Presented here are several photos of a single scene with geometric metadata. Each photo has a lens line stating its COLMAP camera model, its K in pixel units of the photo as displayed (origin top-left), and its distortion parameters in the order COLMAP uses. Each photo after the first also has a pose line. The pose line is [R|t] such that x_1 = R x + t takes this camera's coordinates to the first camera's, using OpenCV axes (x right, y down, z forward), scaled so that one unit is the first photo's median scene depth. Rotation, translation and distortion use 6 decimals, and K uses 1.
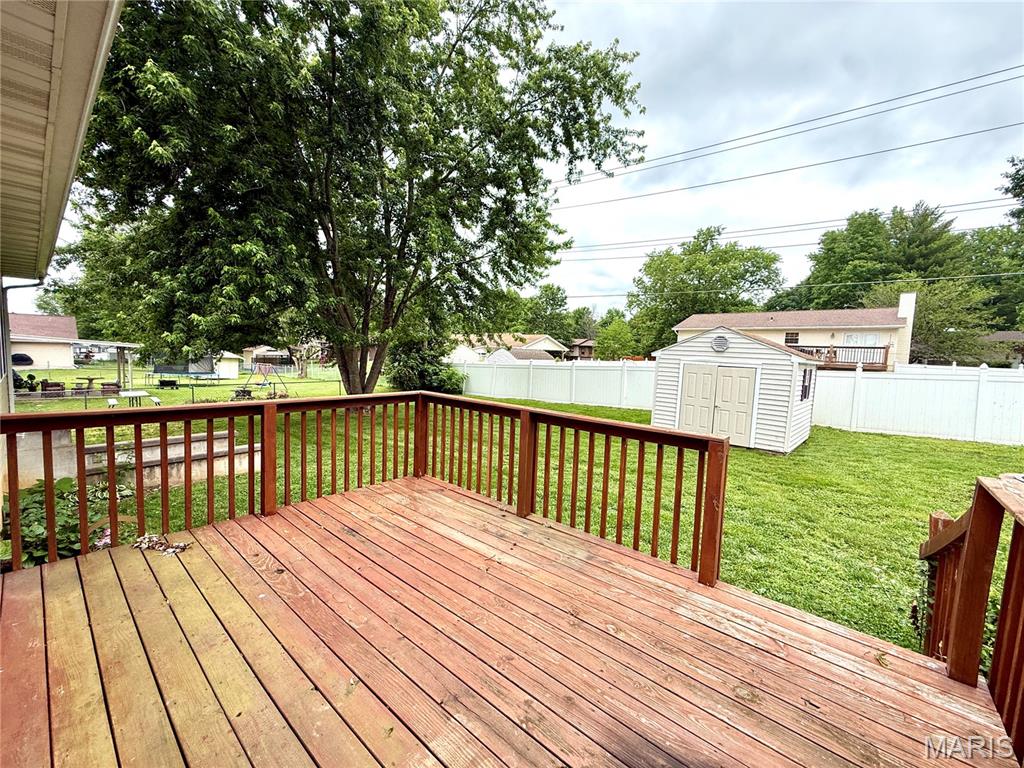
lens RADIAL K [[407.6, 0, 510.3], [0, 407.6, 382.8], [0, 0, 1]] dist [-0.000187, 0.000022]
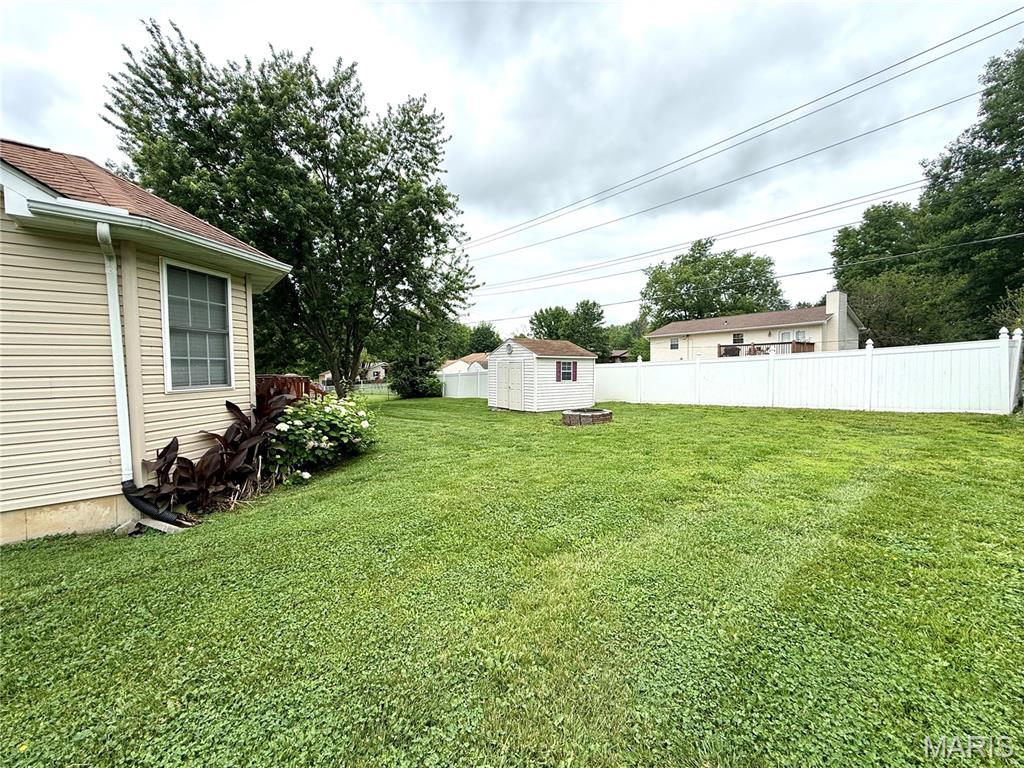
lens RADIAL K [[407.6, 0, 510.3], [0, 407.6, 382.8], [0, 0, 1]] dist [-0.000187, 0.000022]
pose [[0.979051, -0.042235, -0.199186, 0.309718], [0.033746, 0.998379, -0.045825, 0.040862], [0.200798, 0.038143, 0.978890, -0.211425]]
